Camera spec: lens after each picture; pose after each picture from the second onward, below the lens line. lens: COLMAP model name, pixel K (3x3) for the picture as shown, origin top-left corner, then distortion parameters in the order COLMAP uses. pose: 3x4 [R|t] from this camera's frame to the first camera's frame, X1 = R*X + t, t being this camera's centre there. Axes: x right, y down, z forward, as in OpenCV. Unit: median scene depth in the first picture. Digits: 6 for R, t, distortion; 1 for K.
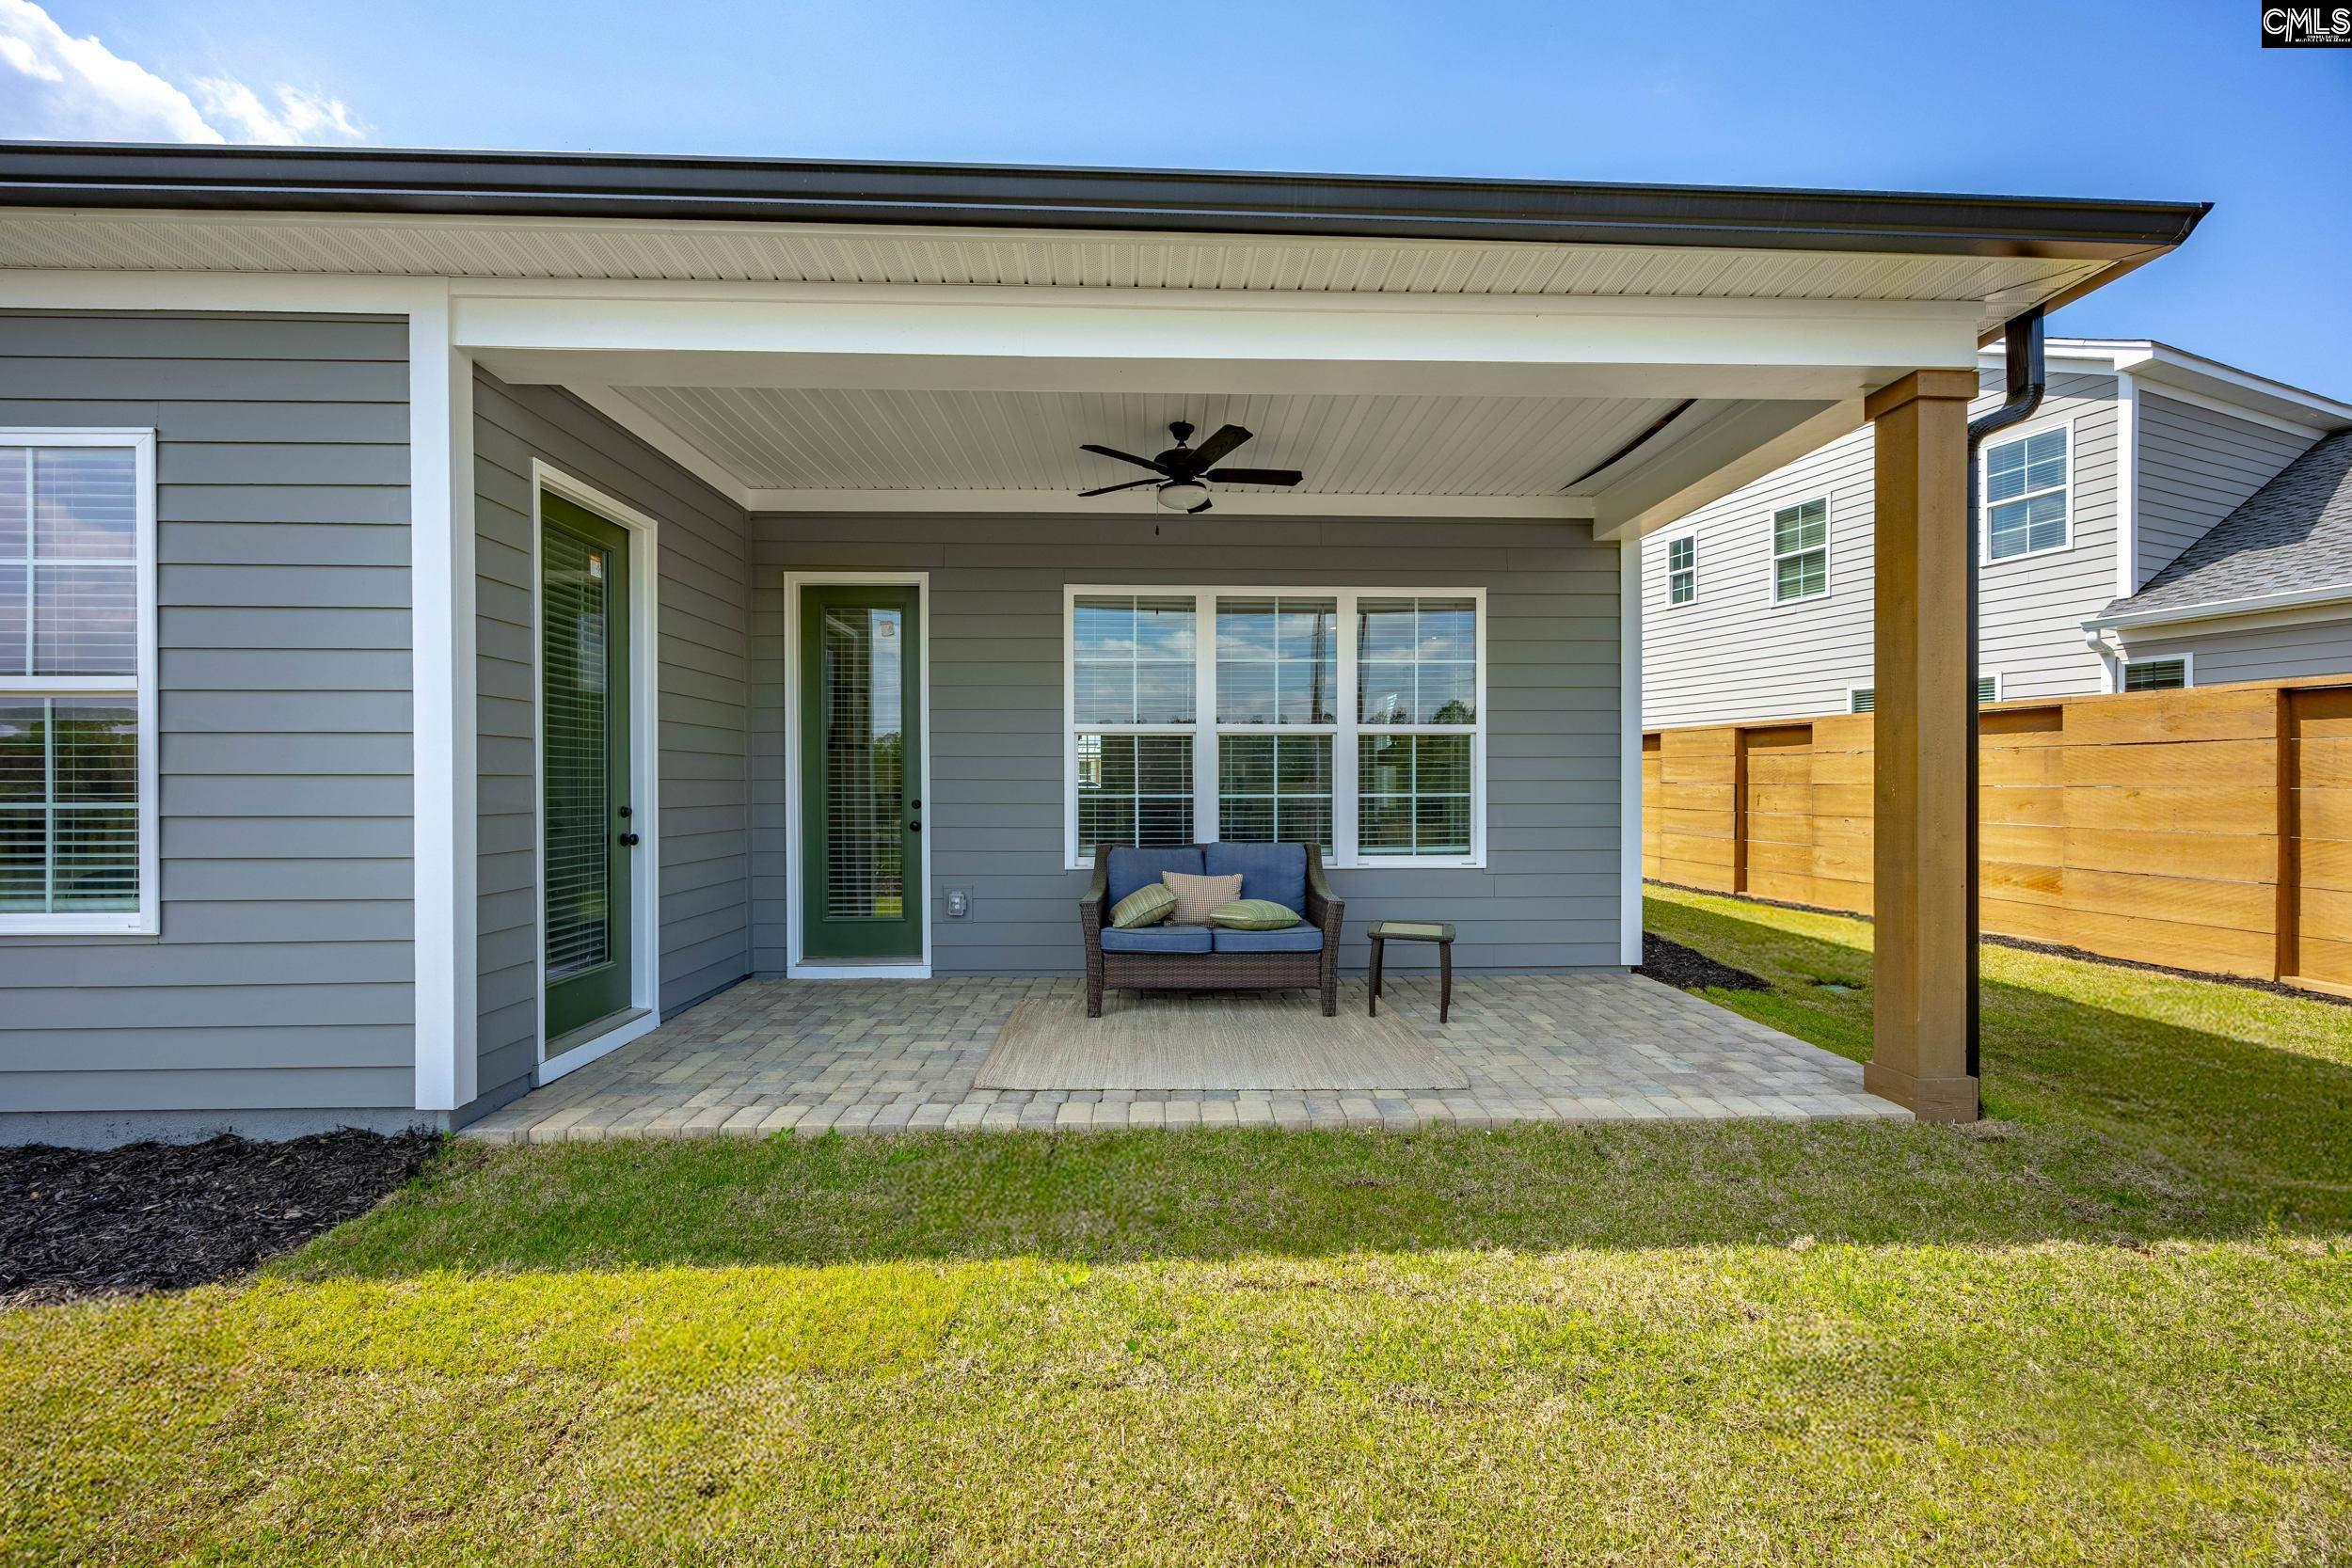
lens RADIAL K [[898.9, 0, 1176.0], [0, 898.9, 781.9], [0, 0, 1]] dist [-0.000350, -0.000135]
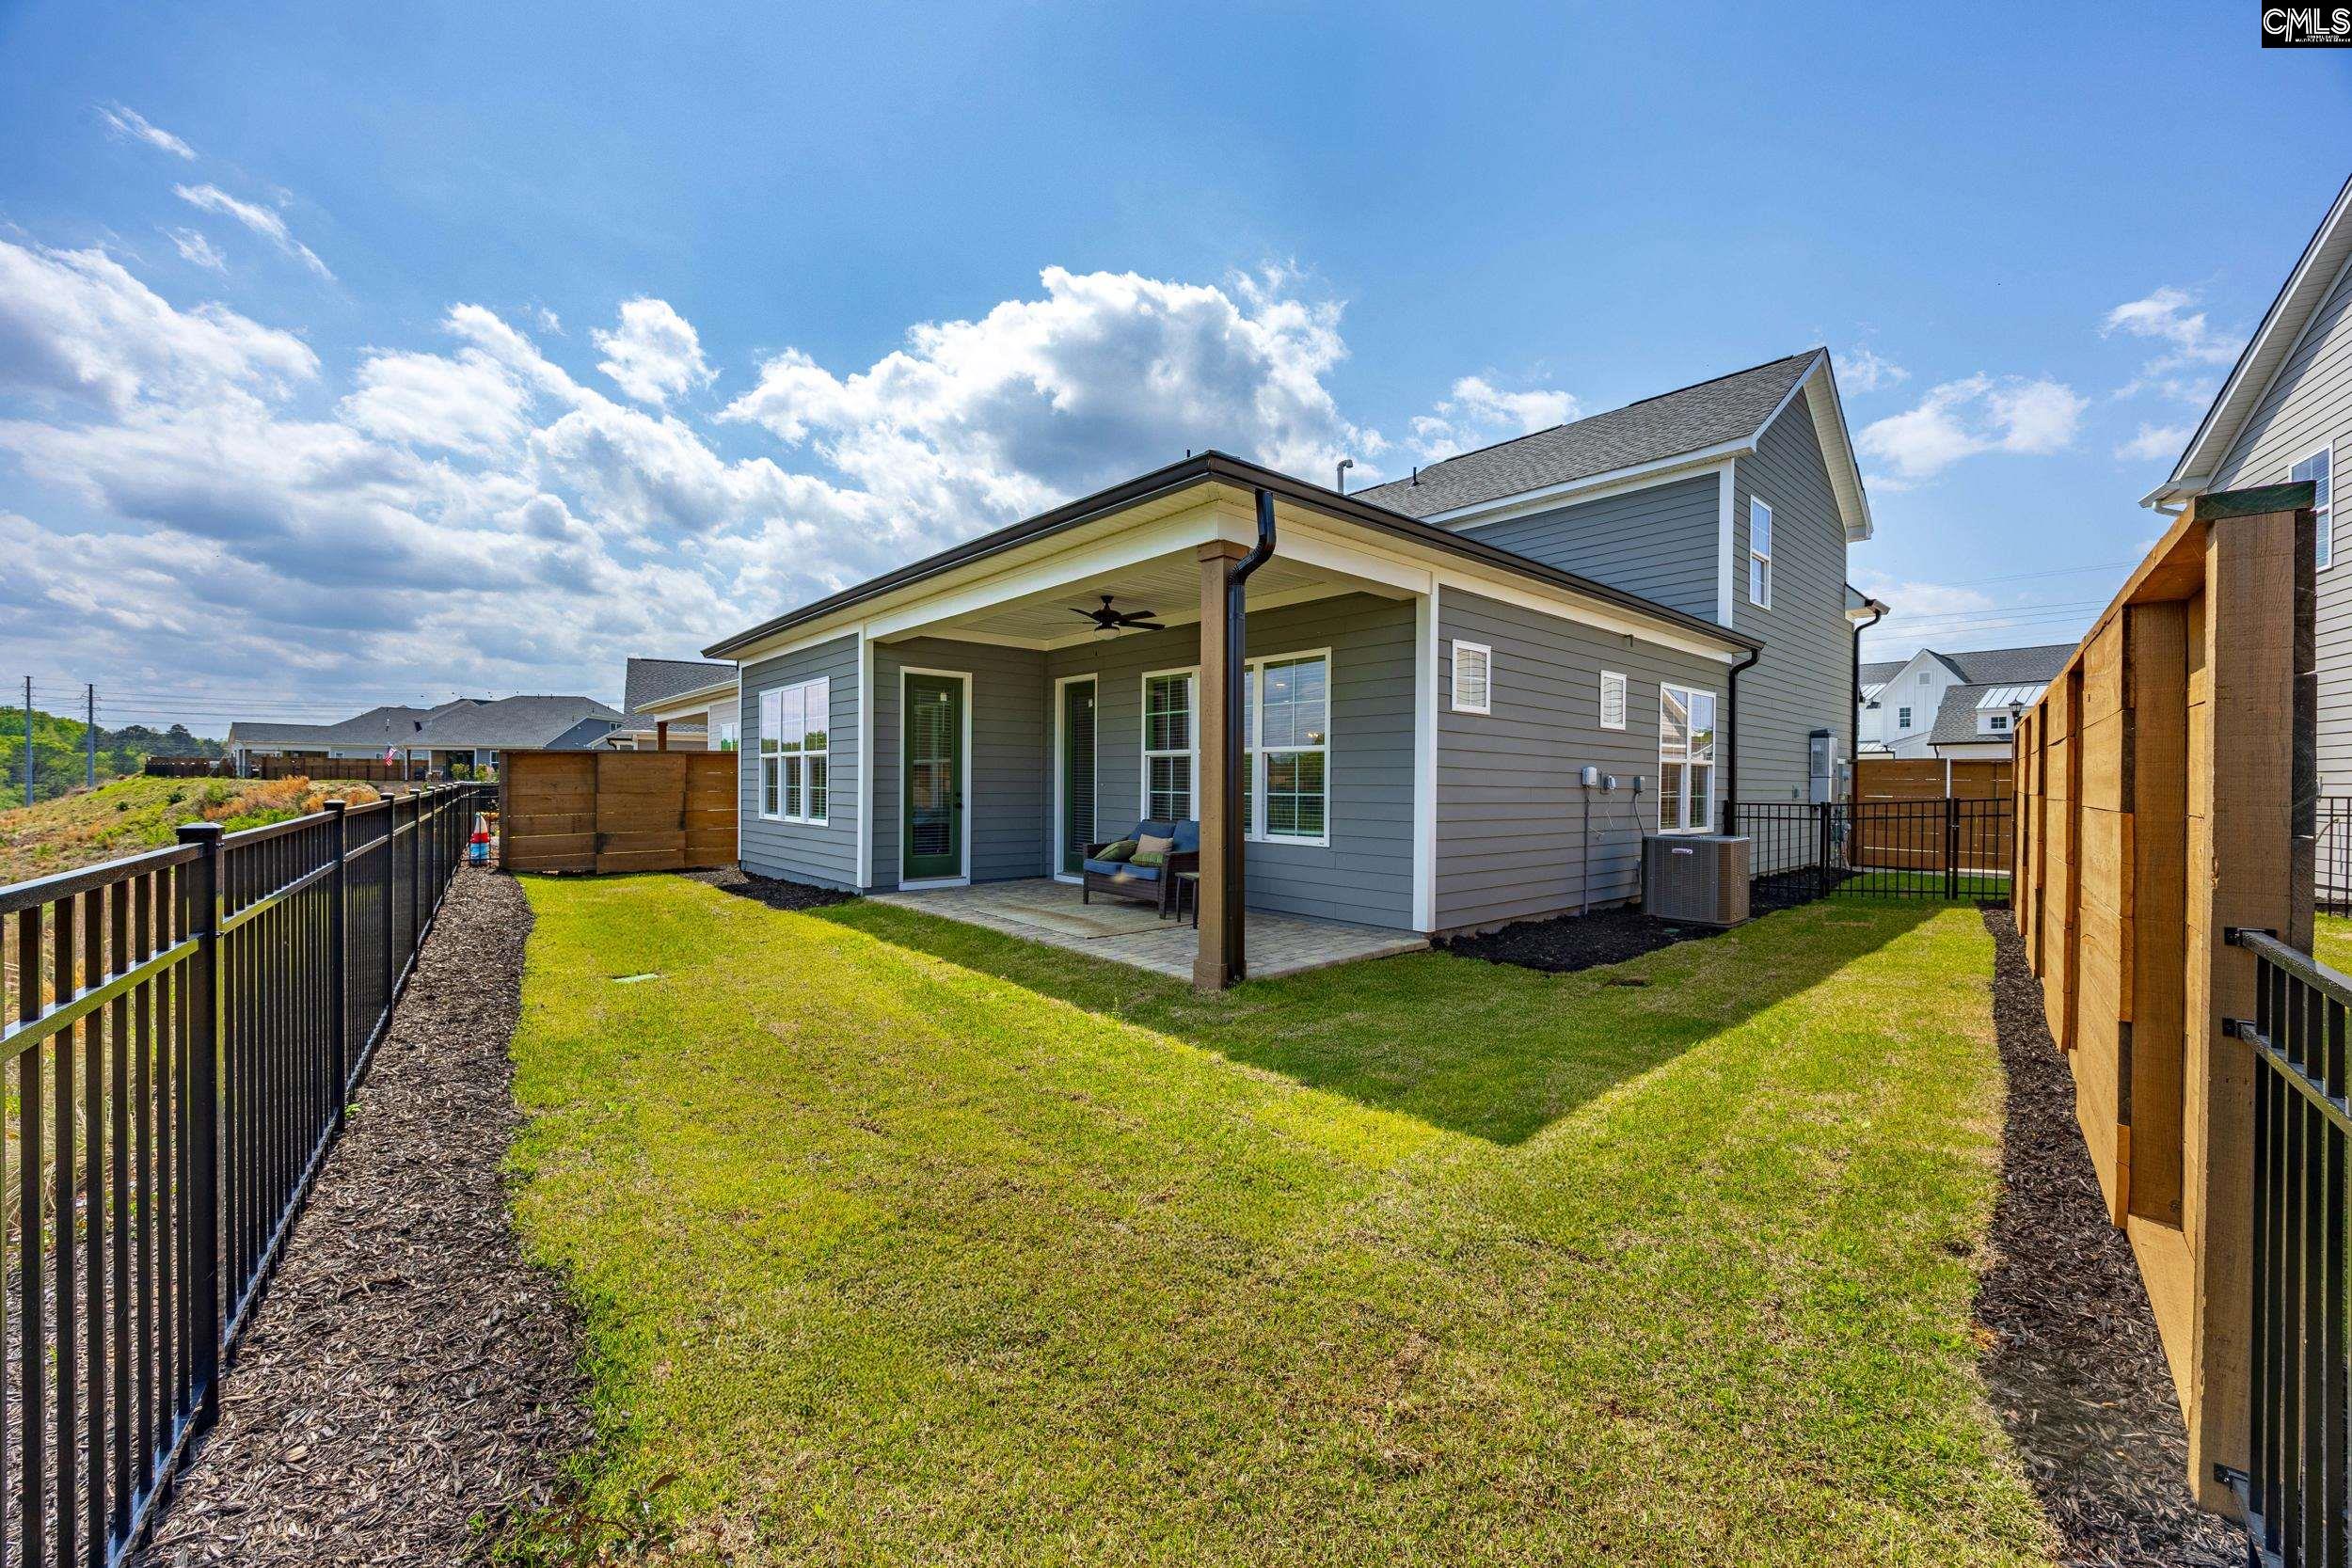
lens RADIAL K [[898.9, 0, 1175.2], [0, 898.9, 784.0], [0, 0, 1]] dist [-0.000350, -0.000135]
pose [[0.629826, 0.006653, -0.776708, 1.570480], [-0.008721, 0.999961, 0.001493, -0.003361], [0.776688, 0.005833, 0.629859, -0.077814]]
